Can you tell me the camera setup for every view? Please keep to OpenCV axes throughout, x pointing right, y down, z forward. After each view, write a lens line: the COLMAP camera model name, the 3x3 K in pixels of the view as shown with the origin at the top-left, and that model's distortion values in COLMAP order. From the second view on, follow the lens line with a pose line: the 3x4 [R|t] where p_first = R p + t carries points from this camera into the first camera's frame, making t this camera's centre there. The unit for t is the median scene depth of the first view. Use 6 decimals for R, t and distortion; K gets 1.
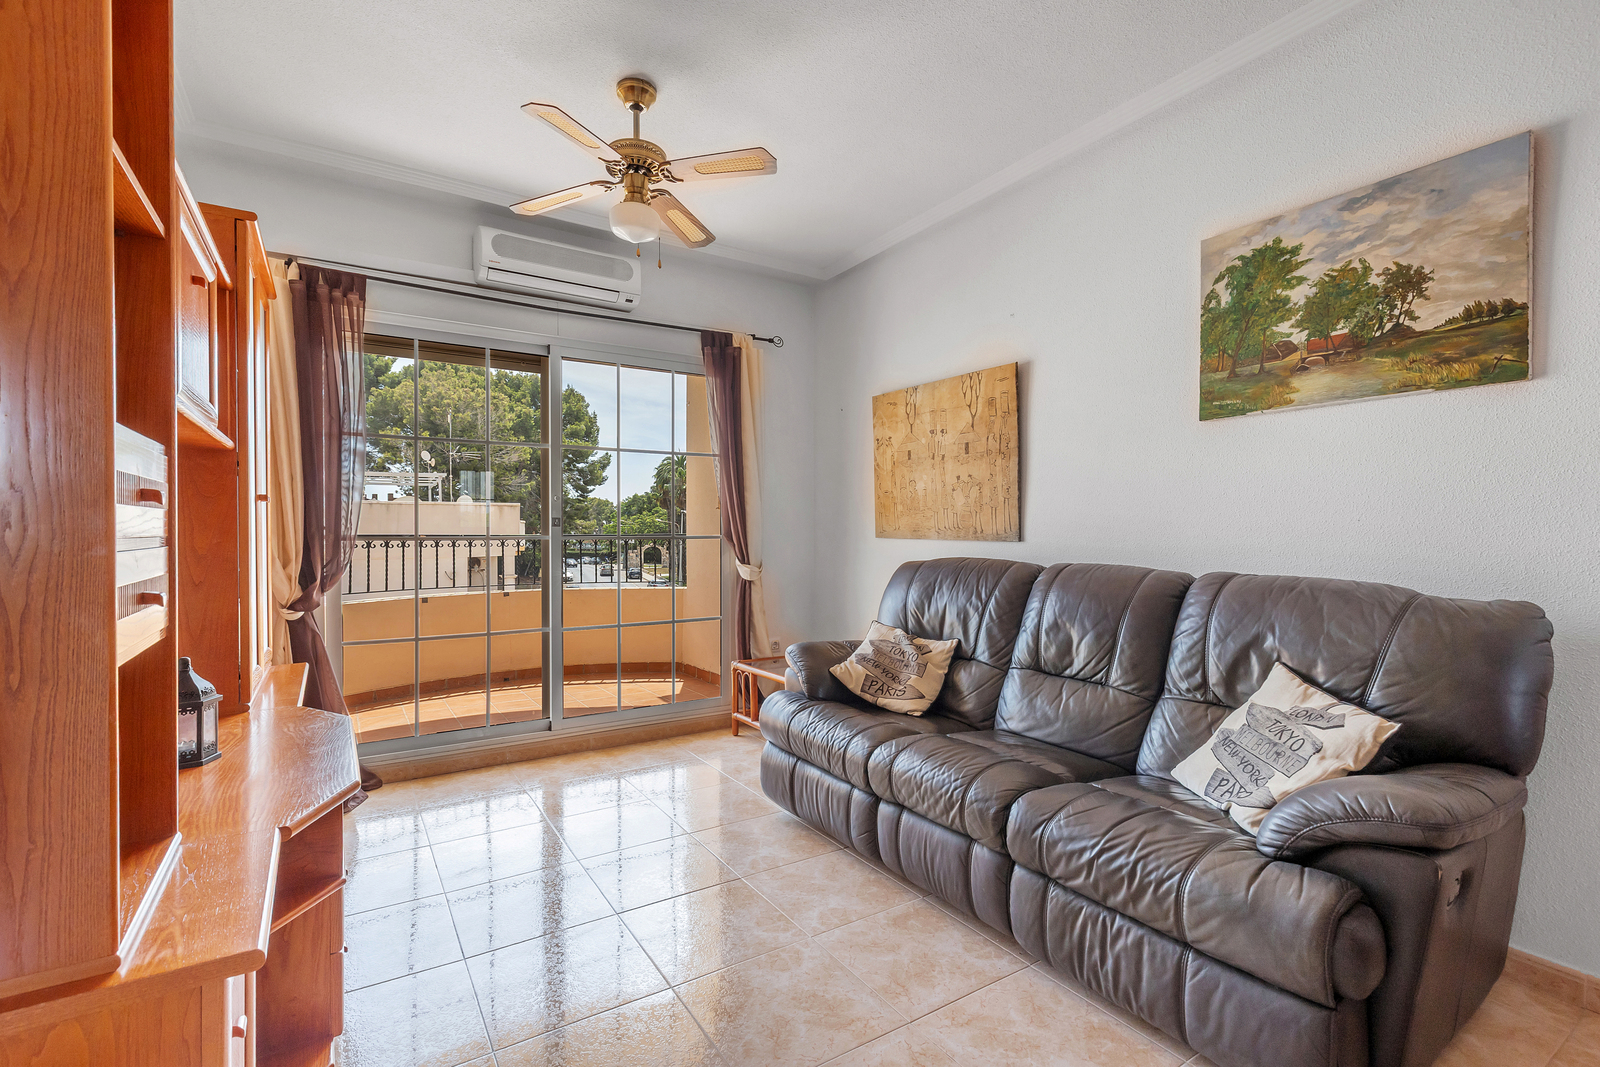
lens RADIAL K [[728.9, 0, 795.9], [0, 728.9, 537.3], [0, 0, 1]] dist [0.003757, -0.000781]
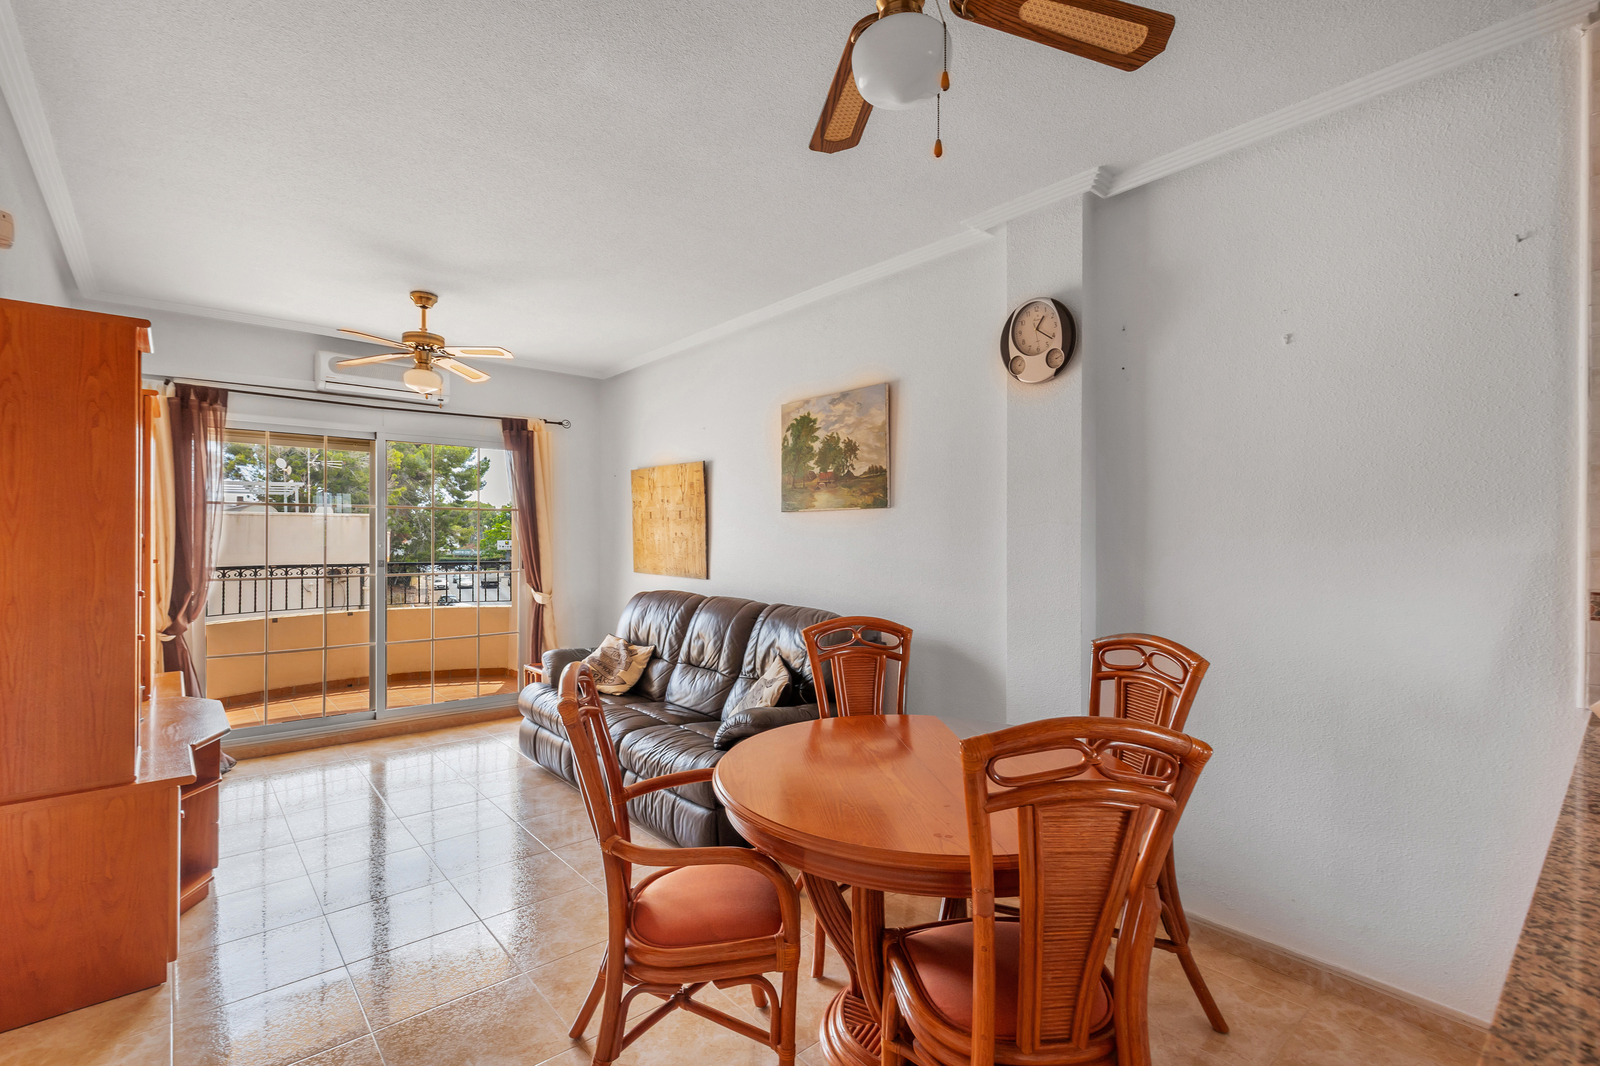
lens RADIAL K [[729.2, 0, 800.0], [0, 729.2, 533.0], [0, 0, 1]] dist [0.003381, -0.000603]
pose [[0.989042, 0.001417, 0.147627, 0.367429], [0.000459, 0.999920, -0.012675, -0.094538], [-0.147633, 0.012604, 0.988962, -0.693348]]
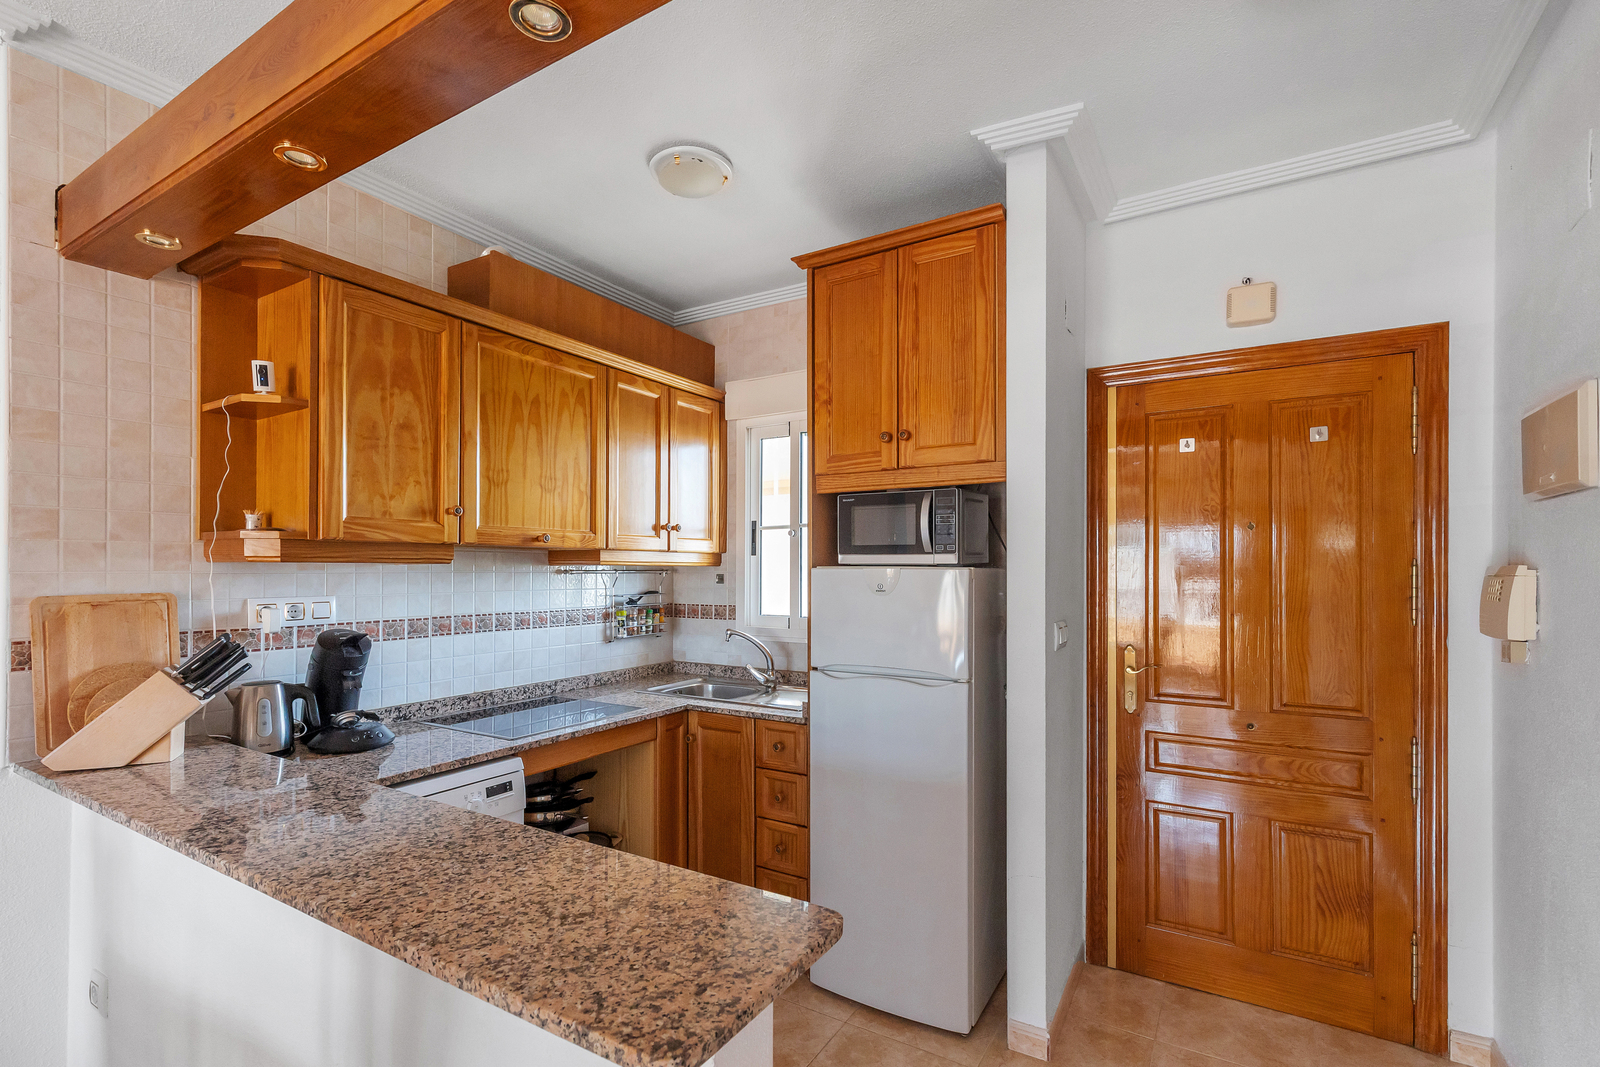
lens RADIAL K [[728.0, 0, 797.9], [0, 728.0, 567.7], [0, 0, 1]] dist [0.005055, 0.000192]
pose [[-0.442787, -0.000261, 0.896627, 0.307371], [0.006277, 0.999975, 0.003391, -0.112534], [-0.896605, 0.007130, -0.442774, -0.437146]]
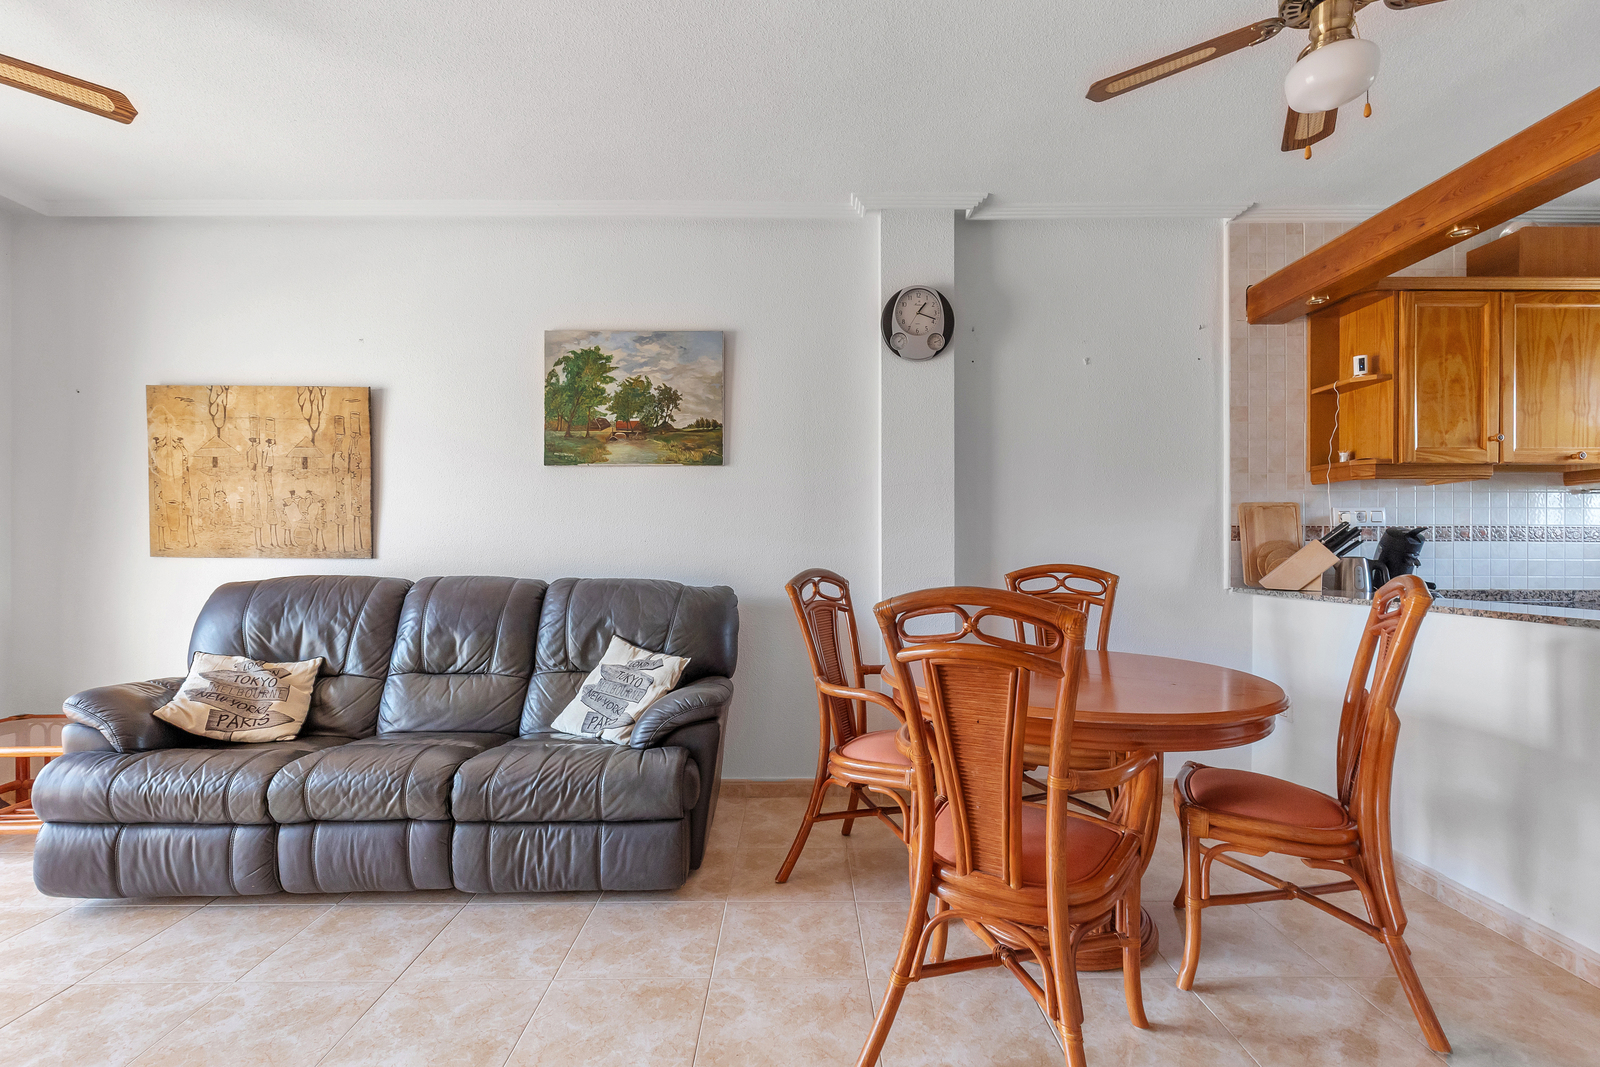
lens RADIAL K [[721.8, 0, 805.2], [0, 721.8, 548.0], [0, 0, 1]] dist [0.002608, -0.000171]
pose [[0.527702, -0.000513, 0.849429, -0.329575], [0.007668, 0.999962, -0.004160, -0.000091], [-0.849395, 0.008708, 0.527686, -0.100814]]
